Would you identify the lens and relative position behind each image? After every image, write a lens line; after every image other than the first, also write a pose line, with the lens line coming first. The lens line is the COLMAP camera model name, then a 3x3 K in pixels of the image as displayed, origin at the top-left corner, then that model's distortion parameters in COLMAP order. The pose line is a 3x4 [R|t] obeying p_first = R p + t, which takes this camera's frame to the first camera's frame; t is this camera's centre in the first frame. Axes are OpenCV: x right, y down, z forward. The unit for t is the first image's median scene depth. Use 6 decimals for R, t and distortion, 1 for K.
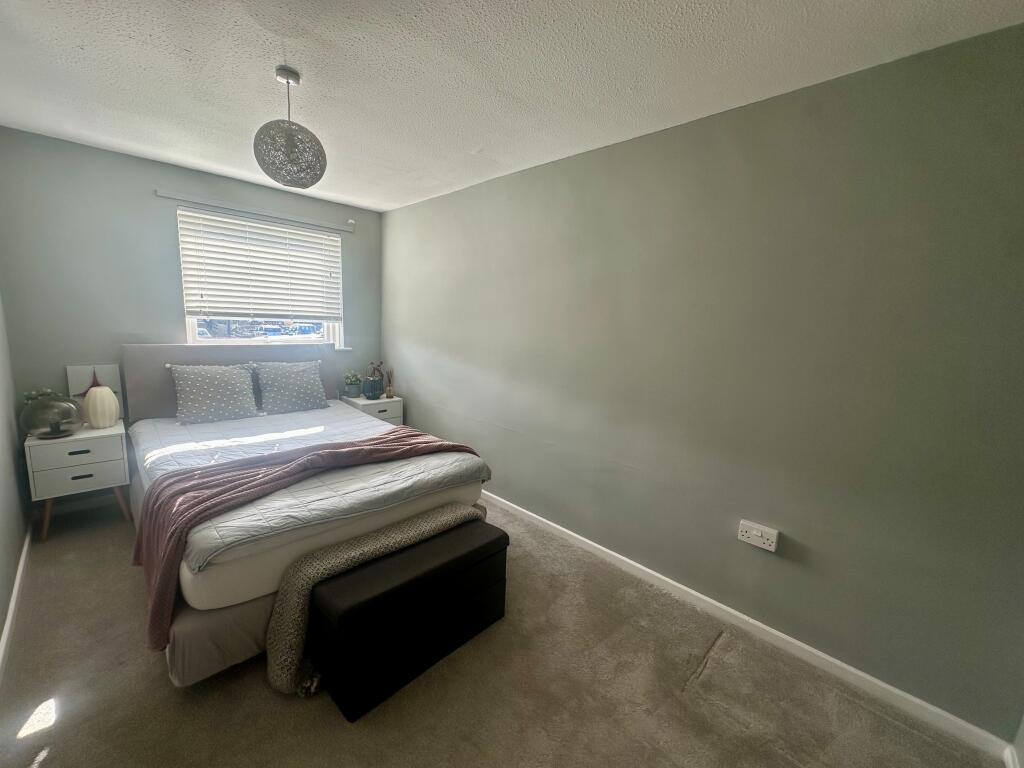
lens RADIAL K [[410.8, 0, 509.6], [0, 410.8, 383.6], [0, 0, 1]] dist [0.004291, 0.000361]
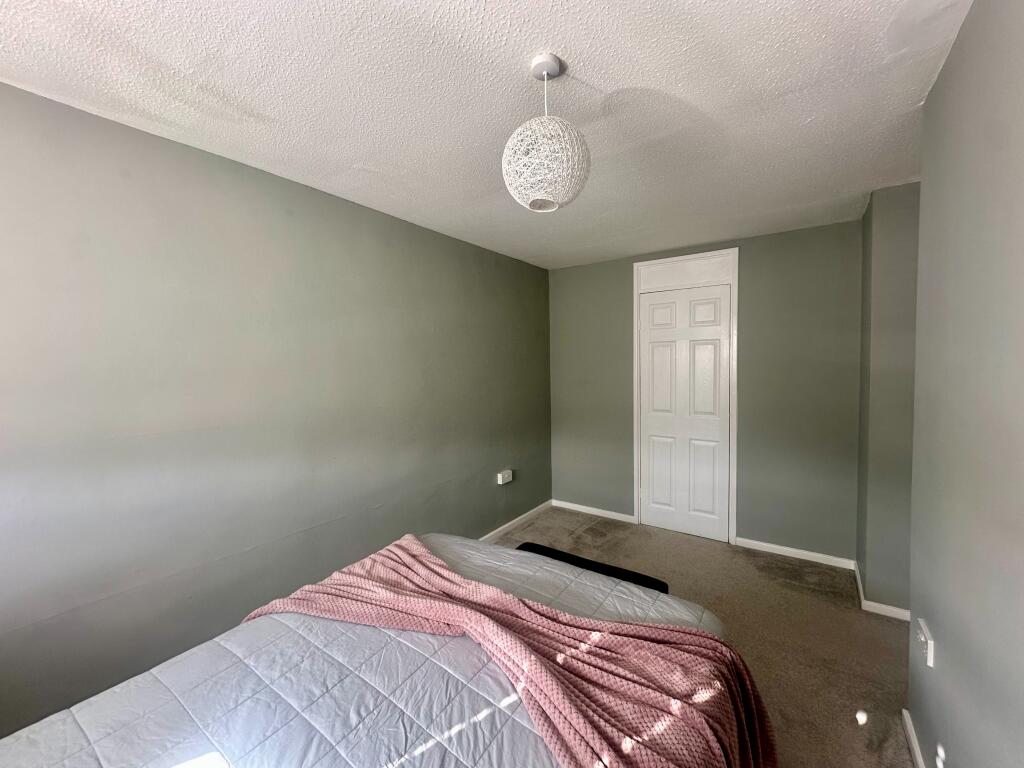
lens RADIAL K [[410.8, 0, 511.0], [0, 410.8, 386.1], [0, 0, 1]] dist [0.004291, 0.000361]
pose [[-0.179252, -0.087577, 0.979897, -1.298748], [0.134309, 0.984526, 0.112560, -0.277732], [-0.974592, 0.151786, -0.164716, 1.280834]]
